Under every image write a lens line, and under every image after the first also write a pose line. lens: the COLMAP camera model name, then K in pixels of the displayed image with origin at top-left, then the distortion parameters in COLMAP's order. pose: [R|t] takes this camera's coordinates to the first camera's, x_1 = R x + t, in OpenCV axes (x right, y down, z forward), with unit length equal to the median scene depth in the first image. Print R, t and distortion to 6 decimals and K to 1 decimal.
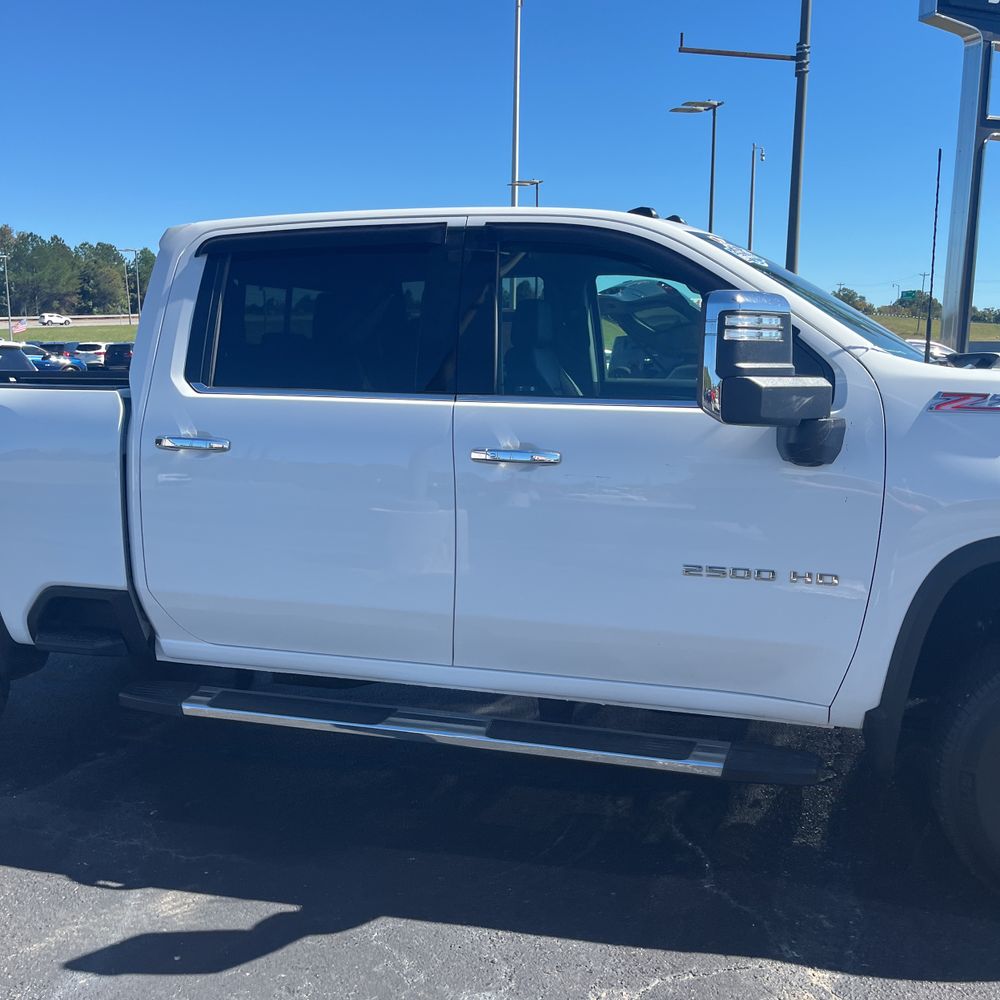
lens RADIAL K [[1012.6, 0, 519.5], [0, 1012.6, 504.5], [0, 0, 1]] dist [0.064876, -0.092374]
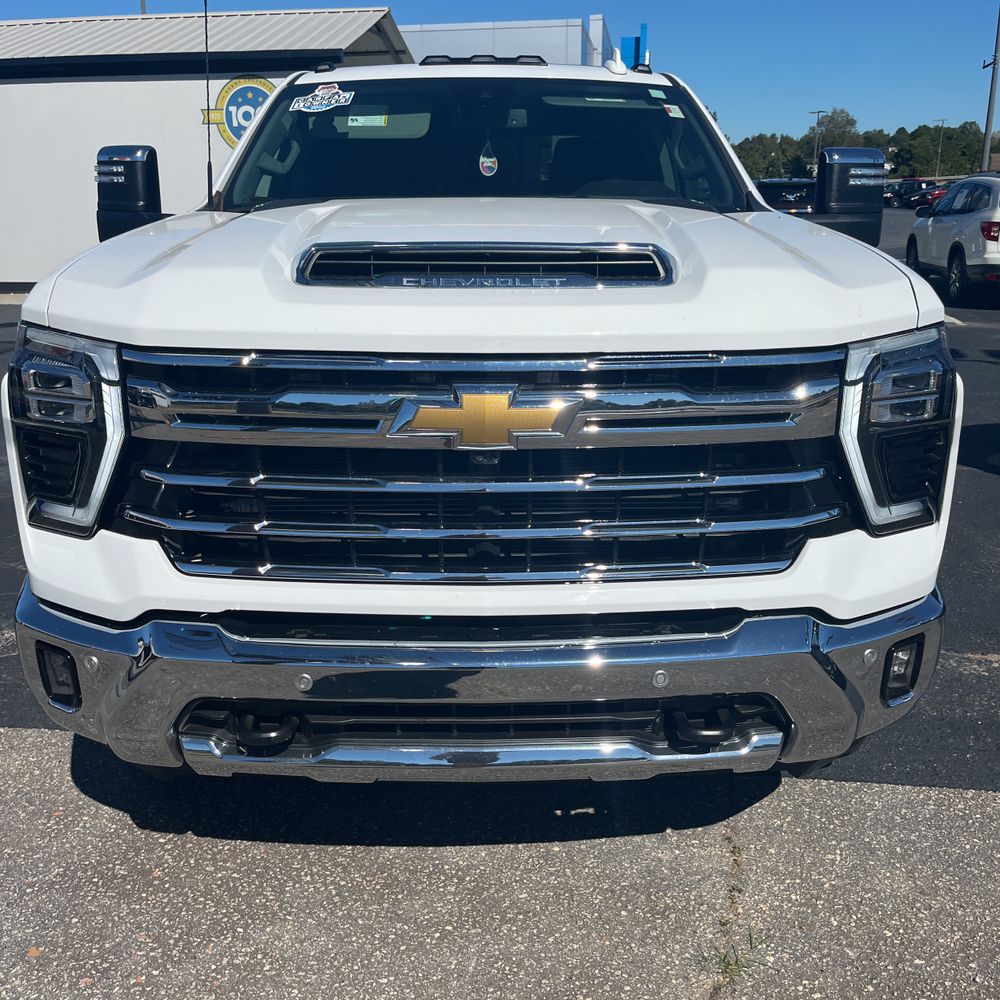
lens RADIAL K [[1023.3, 0, 497.5], [0, 1023.3, 522.2], [0, 0, 1]] dist [0.002242, 0.008484]
pose [[0.283181, 0.300728, -0.910698, 1.305606], [-0.146652, 0.951978, 0.268758, -0.127993], [0.947788, 0.057449, 0.313684, 0.798711]]
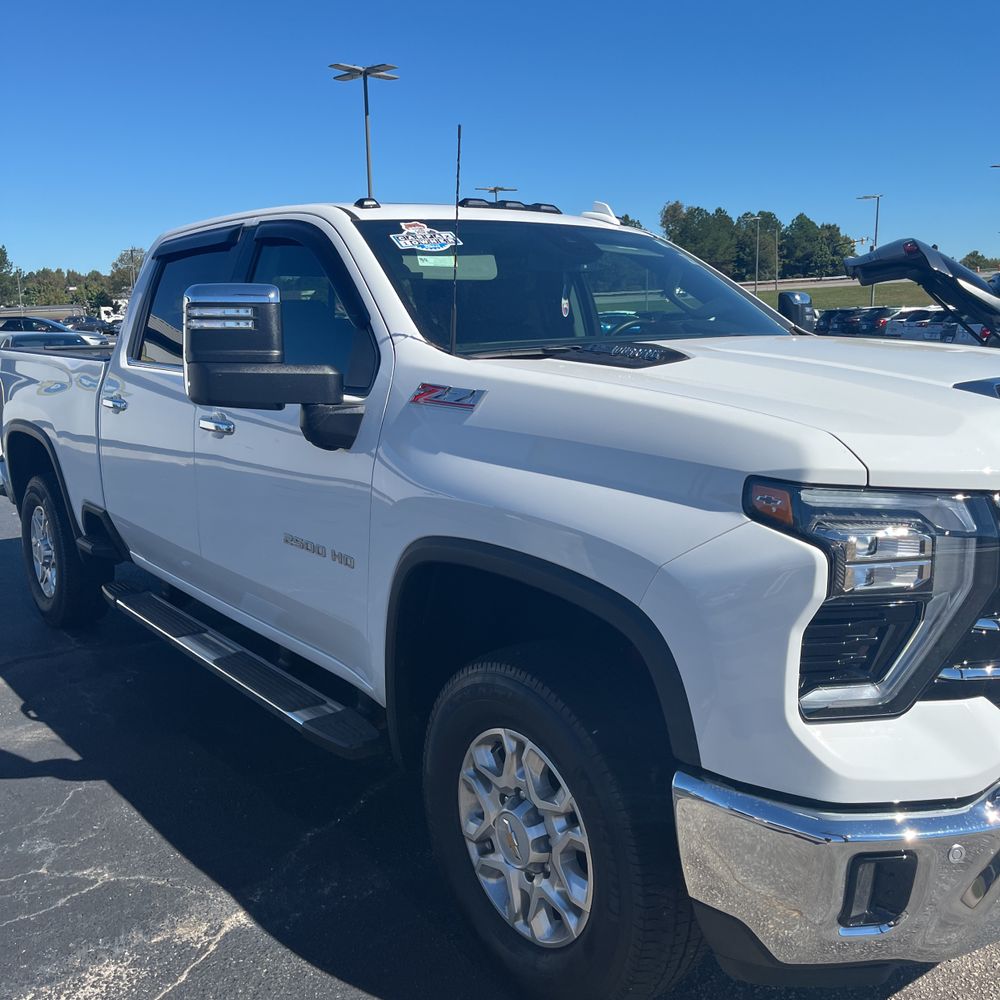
lens RADIAL K [[1015.8, 0, 505.5], [0, 1015.8, 499.7], [0, 0, 1]] dist [0.061889, -0.089896]
pose [[0.808312, 0.096999, -0.580710, 0.829253], [-0.079643, 0.995283, 0.055389, -0.047638], [0.583343, 0.001478, 0.812224, 0.211164]]
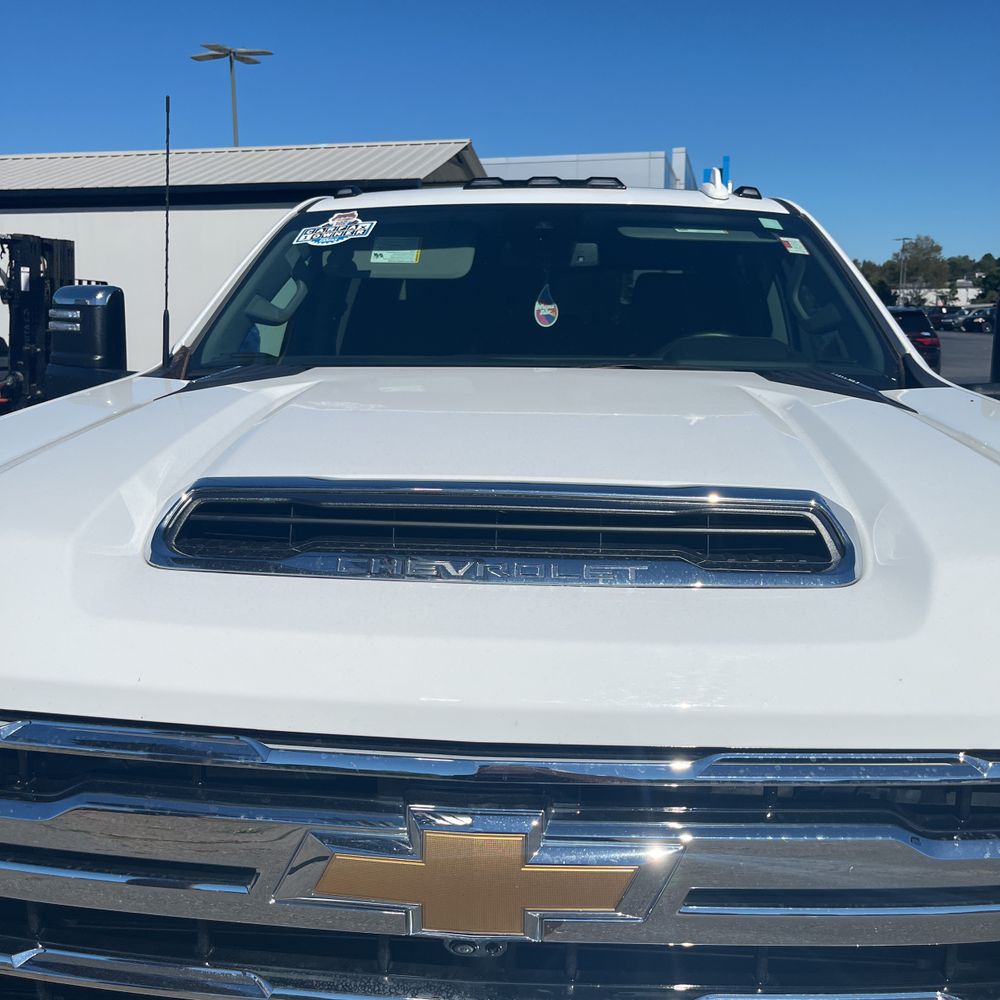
lens RADIAL K [[1027.9, 0, 500.0], [0, 1027.9, 500.0], [0, 0, 1]] dist [0.032488, -0.030510]
pose [[0.209473, 0.182851, -0.960566, 1.036945], [-0.156302, 0.975990, 0.151702, -0.165963], [0.965241, 0.118361, 0.233024, 0.890502]]
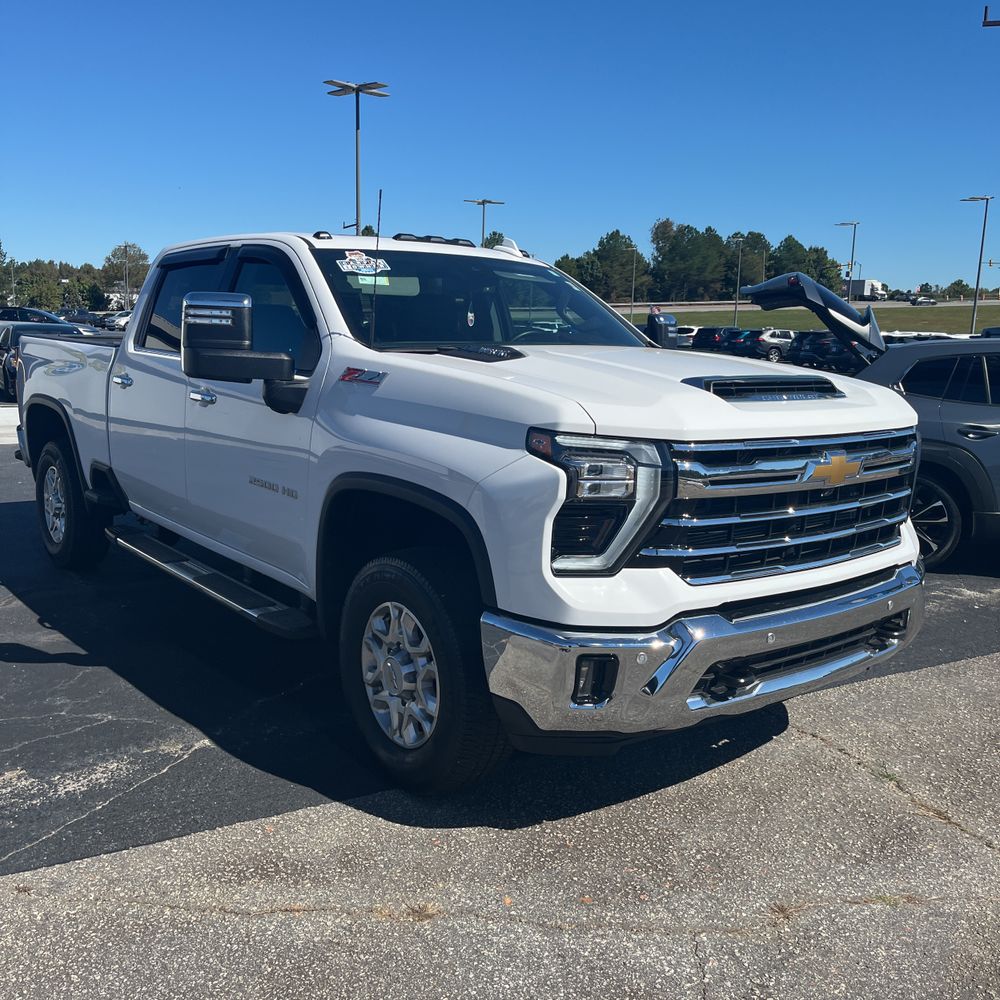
lens RADIAL K [[1014.4, 0, 500.0], [0, 1014.4, 500.0], [0, 0, 1]] dist [0.061804, -0.111223]
pose [[0.810318, 0.122953, -0.572946, 1.105529], [-0.117752, 0.991961, 0.046336, -0.015829], [0.574038, 0.029918, 0.818282, -0.003673]]
